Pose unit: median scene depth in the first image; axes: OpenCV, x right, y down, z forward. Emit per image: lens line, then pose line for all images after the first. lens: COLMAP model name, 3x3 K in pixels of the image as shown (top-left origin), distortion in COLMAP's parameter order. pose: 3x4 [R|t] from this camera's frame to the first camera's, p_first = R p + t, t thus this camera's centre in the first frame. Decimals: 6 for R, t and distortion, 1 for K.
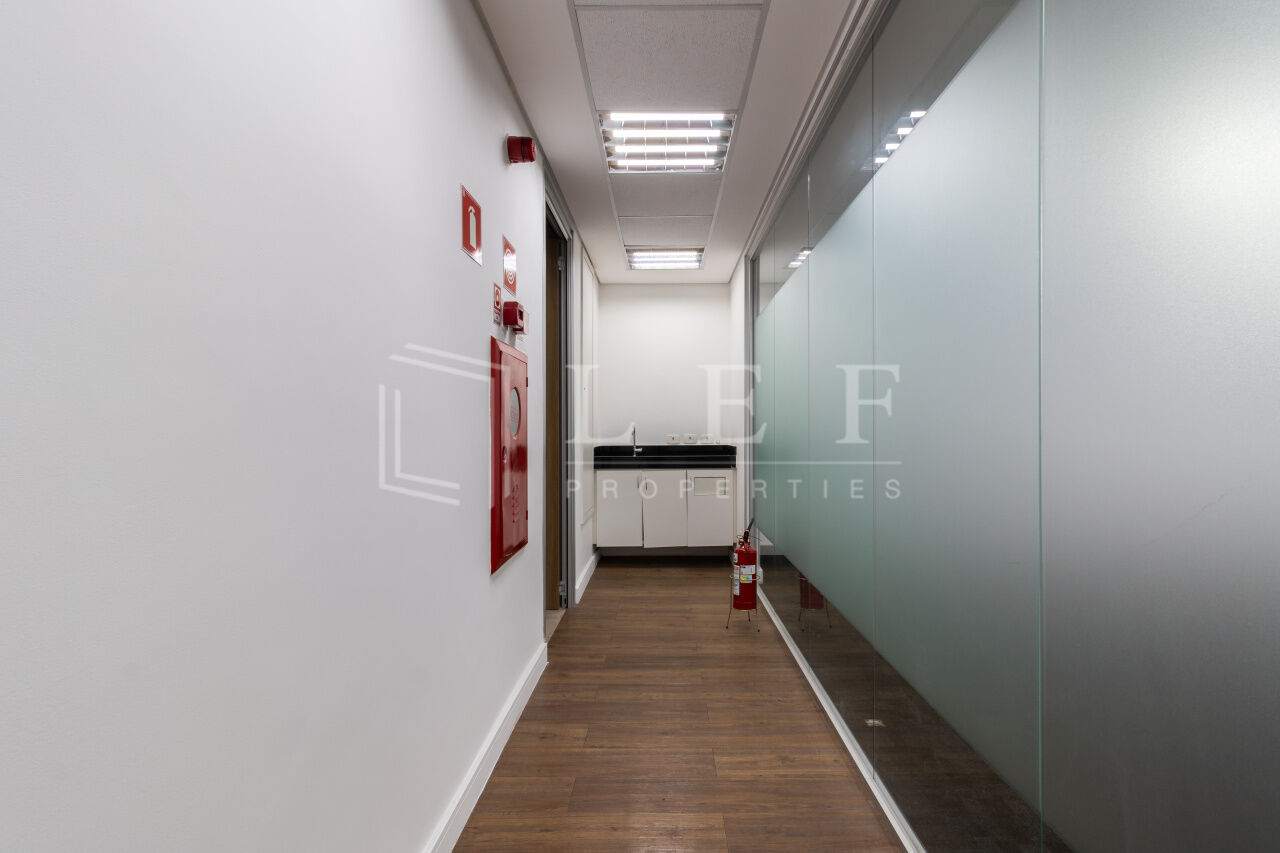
lens RADIAL K [[594.2, 0, 652.7], [0, 594.2, 424.8], [0, 0, 1]] dist [0.005686, -0.000383]
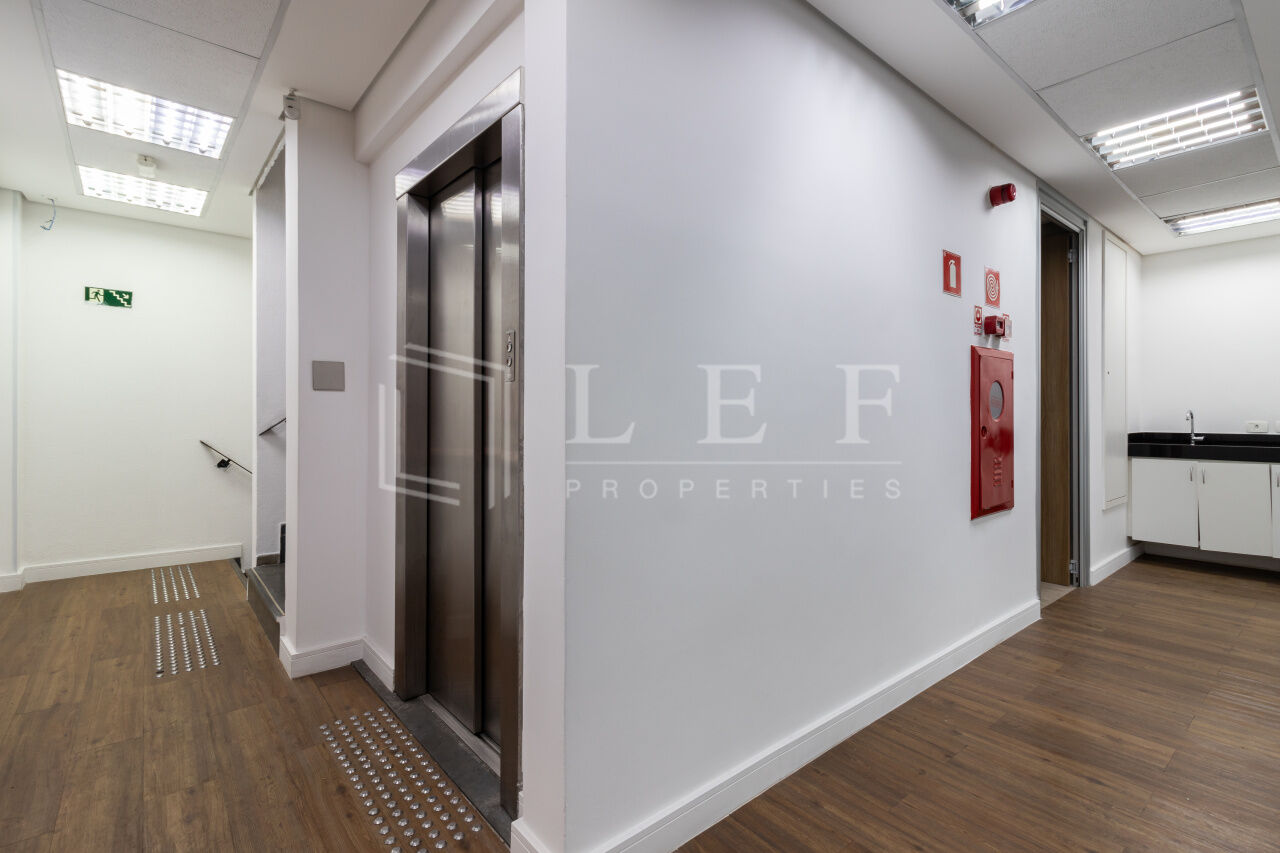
lens RADIAL K [[594.2, 0, 646.6], [0, 594.2, 414.8], [0, 0, 1]] dist [0.005686, -0.000383]
pose [[0.652018, 0.007366, -0.758167, 0.188539], [0.001045, 0.999943, 0.010613, -0.003781], [0.758202, -0.007713, 0.651974, -0.307593]]
